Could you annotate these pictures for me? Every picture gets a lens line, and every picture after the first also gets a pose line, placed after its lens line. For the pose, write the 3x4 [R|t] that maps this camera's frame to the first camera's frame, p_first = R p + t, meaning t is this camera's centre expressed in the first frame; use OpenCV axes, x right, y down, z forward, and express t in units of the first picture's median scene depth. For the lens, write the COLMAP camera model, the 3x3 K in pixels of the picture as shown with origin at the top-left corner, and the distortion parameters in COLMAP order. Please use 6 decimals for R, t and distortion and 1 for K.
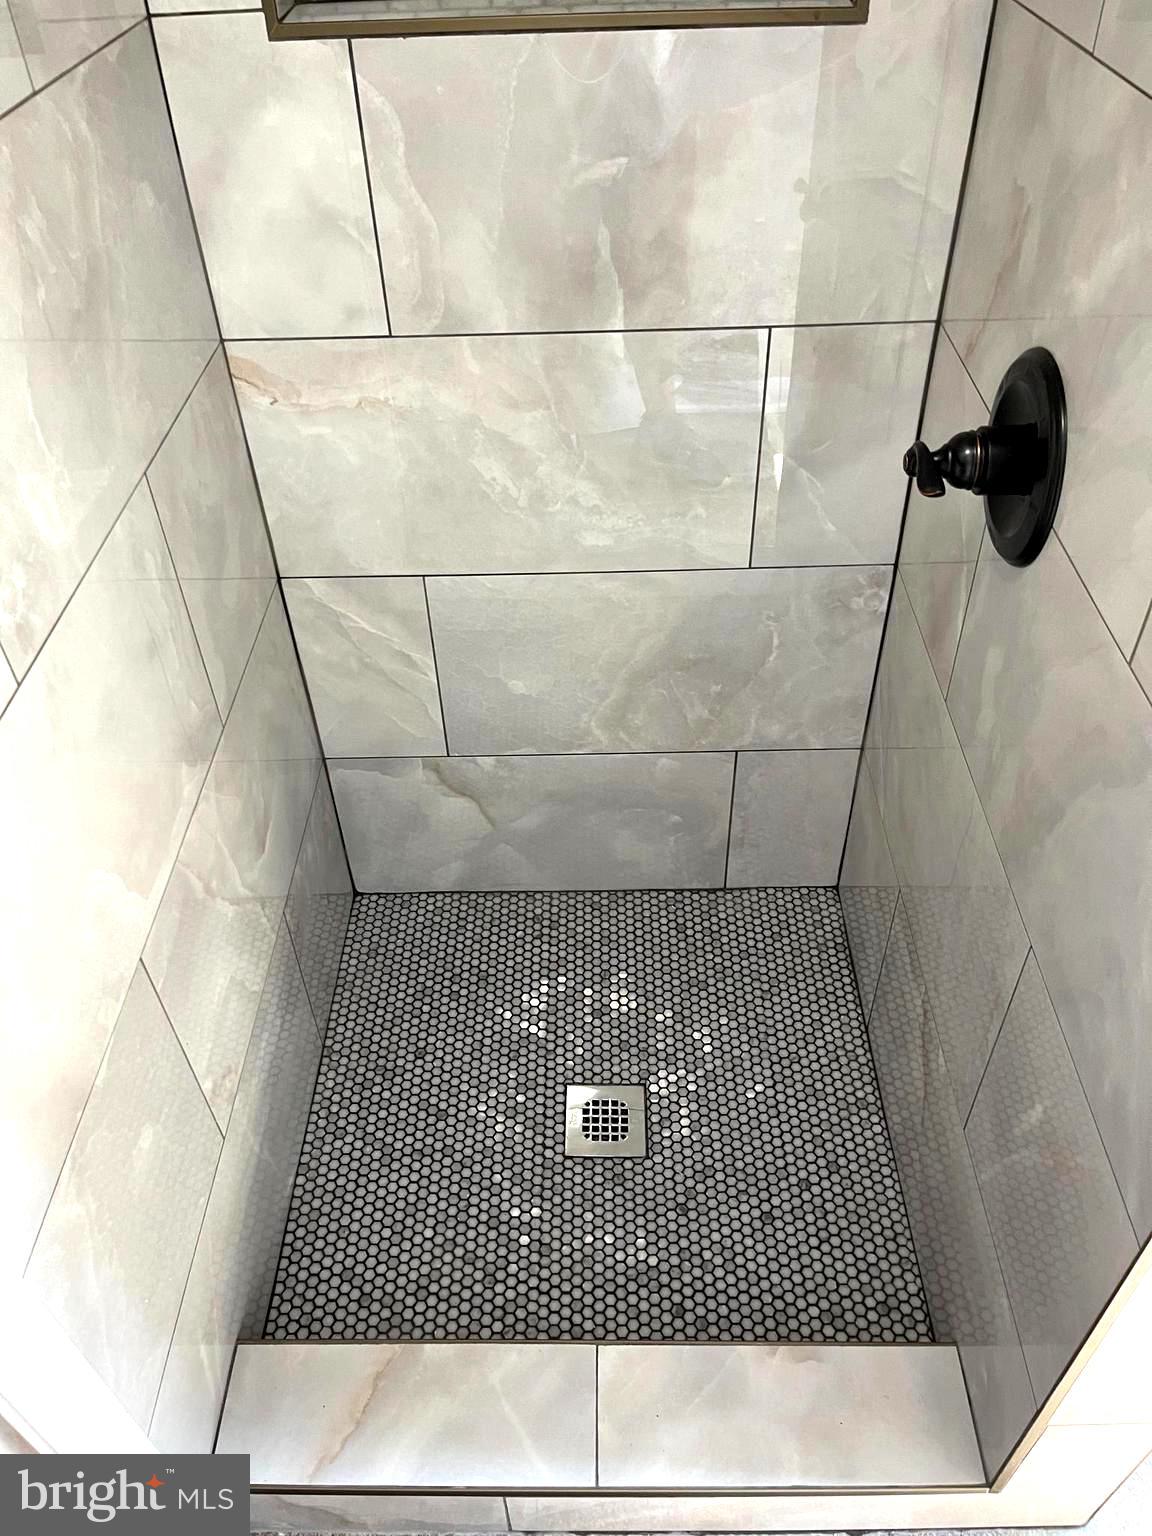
lens RADIAL K [[1169.5, 0, 577.1], [0, 1169.5, 776.9], [0, 0, 1]] dist [0.029851, -0.022356]
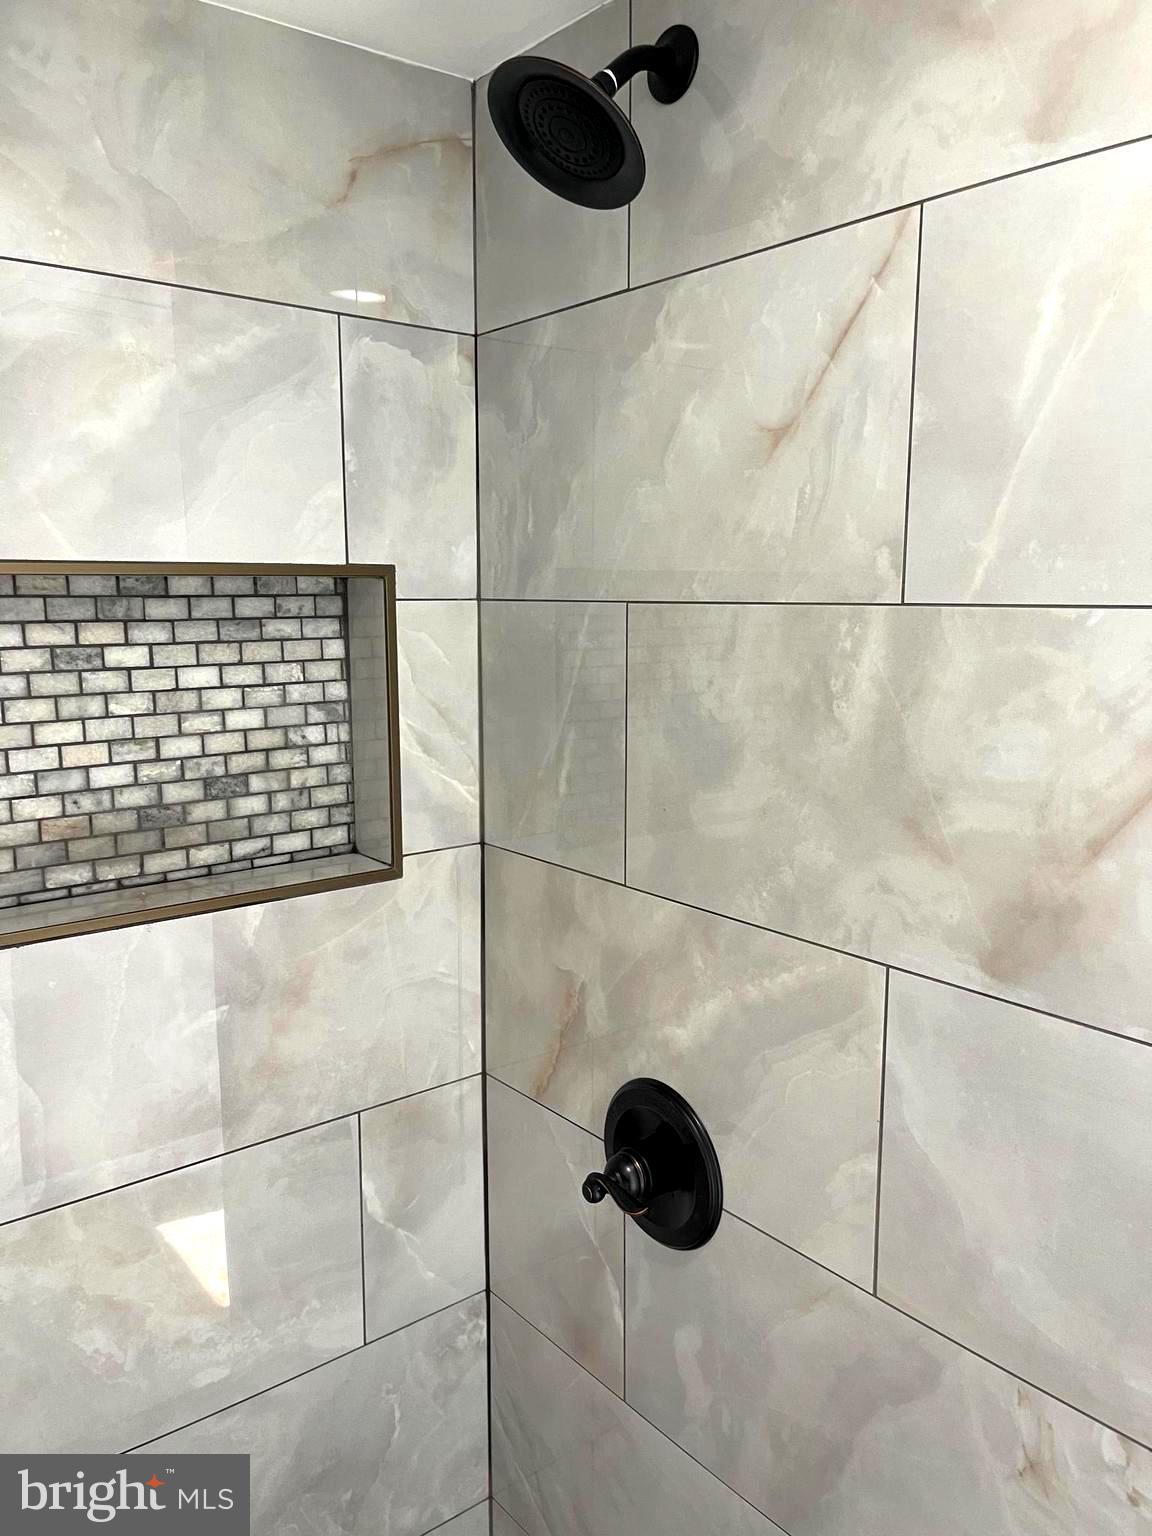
lens RADIAL K [[1169.5, 0, 570.9], [0, 1169.5, 774.4], [0, 0, 1]] dist [0.029851, -0.022356]
pose [[0.783238, -0.075307, 0.617145, -0.335218], [0.407315, 0.812098, -0.417841, -0.098366], [-0.469716, 0.578641, 0.666740, -0.013231]]
